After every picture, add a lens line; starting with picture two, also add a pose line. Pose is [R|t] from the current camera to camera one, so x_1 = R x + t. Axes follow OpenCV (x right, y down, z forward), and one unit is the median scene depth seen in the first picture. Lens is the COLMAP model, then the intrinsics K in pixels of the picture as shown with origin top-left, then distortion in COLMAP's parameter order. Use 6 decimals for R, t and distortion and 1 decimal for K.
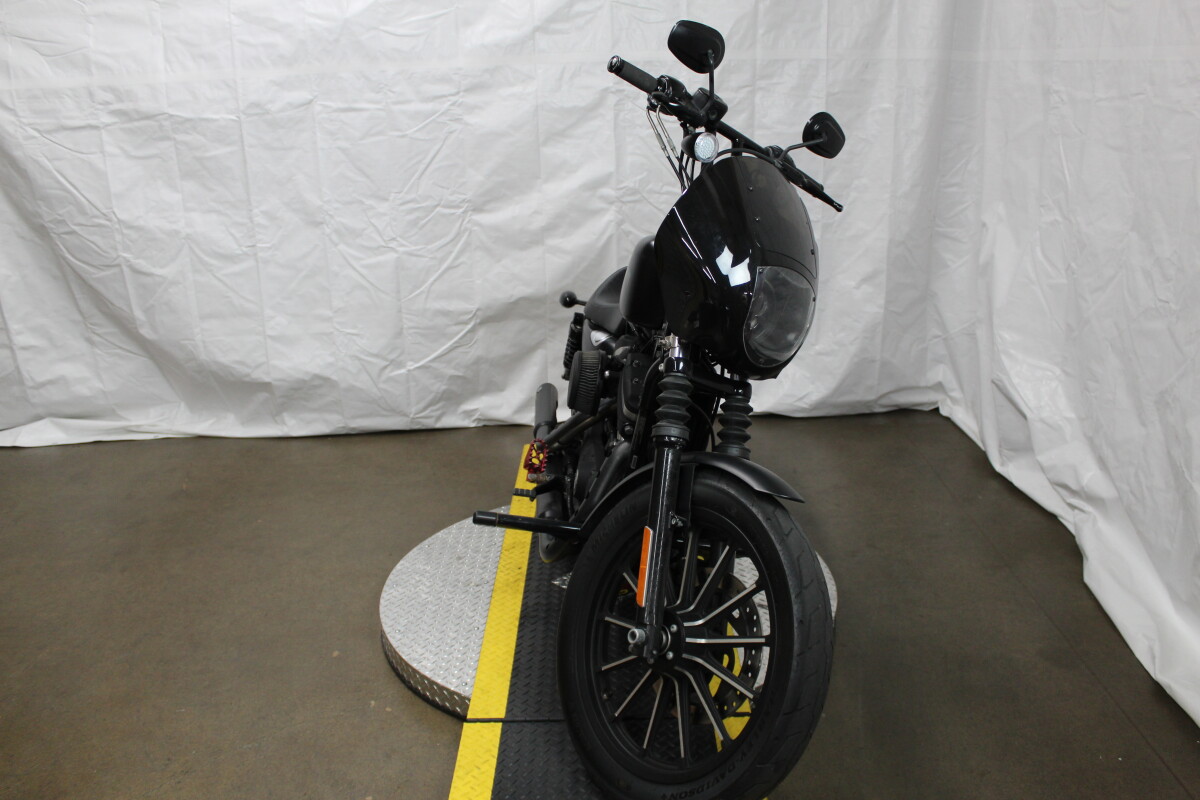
lens RADIAL K [[1007.6, 0, 600.0], [0, 1007.6, 400.0], [0, 0, 1]] dist [-0.159576, 0.147272]
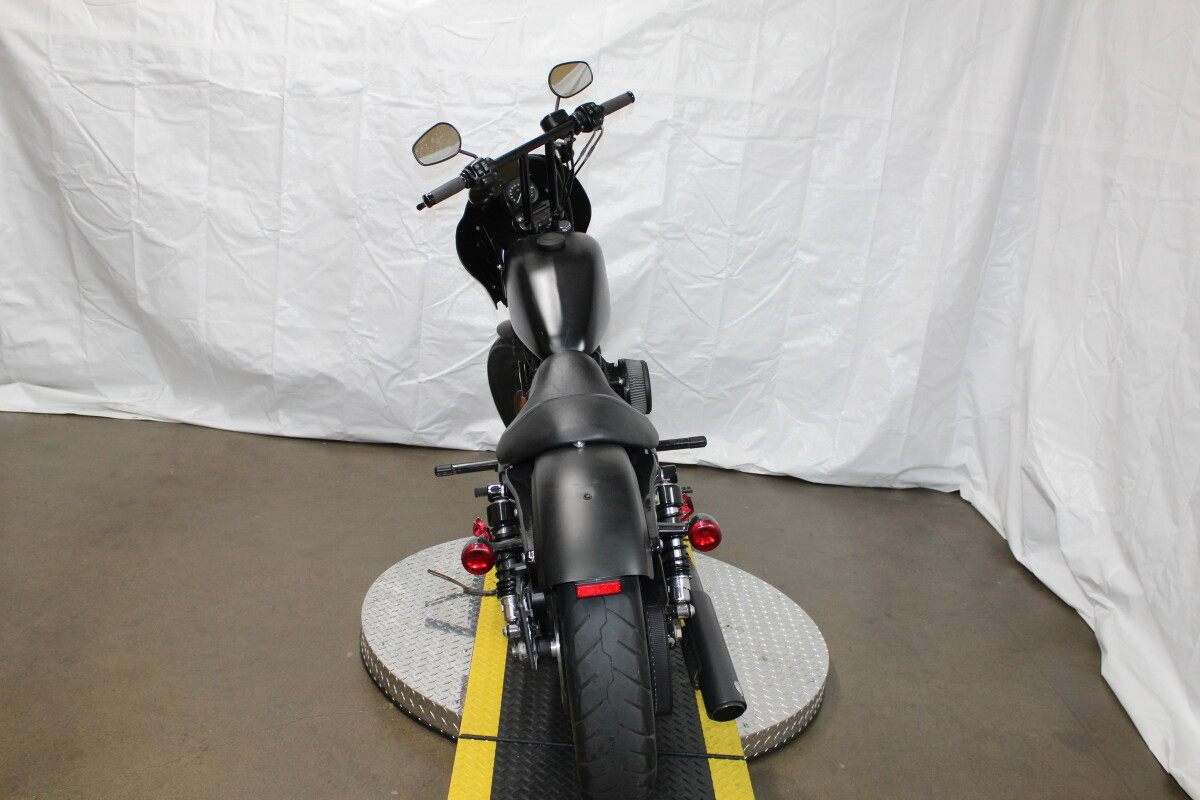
lens RADIAL K [[1137.7, 0, 596.7], [0, 1137.7, 395.5], [0, 0, 1]] dist [-0.147912, 0.165879]
pose [[0.991160, 0.127385, 0.037078, -0.065633], [-0.125212, 0.990549, -0.055988, 0.023234], [-0.043860, 0.050850, 0.997743, -0.084156]]
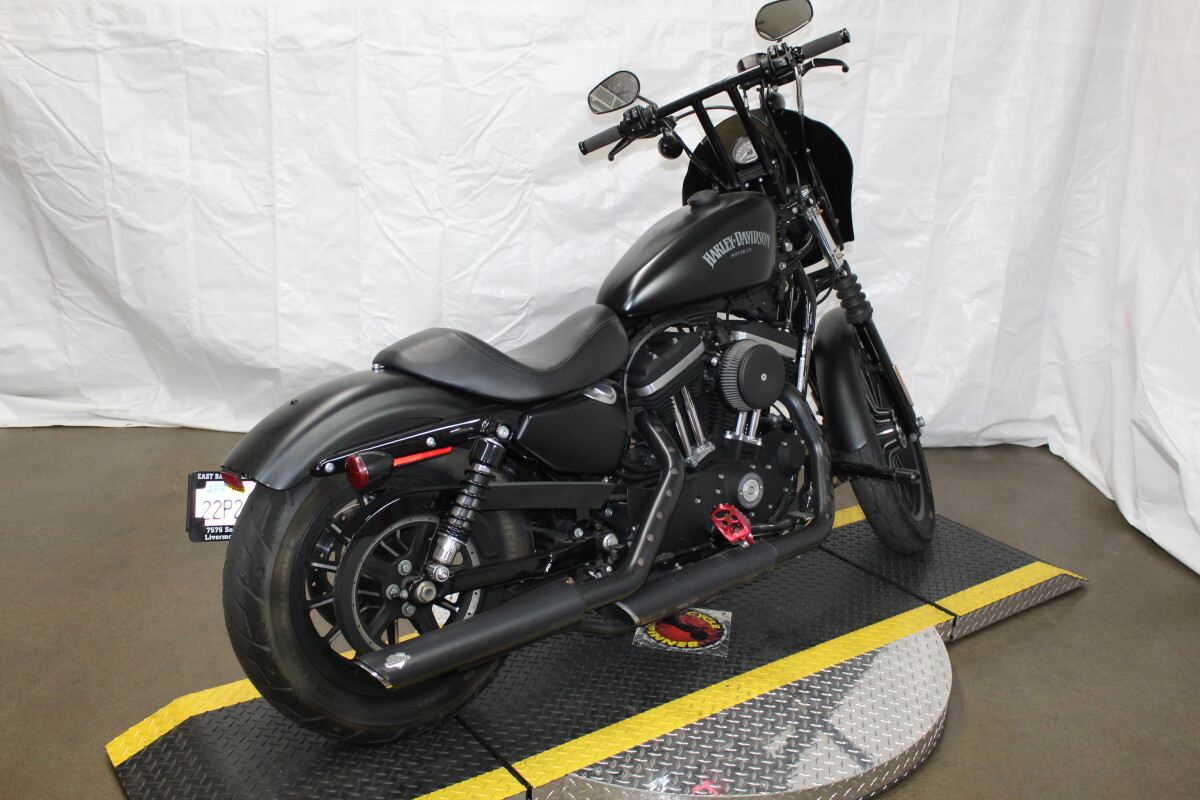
lens RADIAL K [[1162.5, 0, 599.8], [0, 1162.5, 390.5], [0, 0, 1]] dist [-0.143130, 0.159464]
pose [[0.997402, 0.060614, 0.038933, -0.101295], [-0.060203, 0.998118, -0.011646, -0.004650], [-0.039565, 0.009272, 0.999174, 0.015459]]
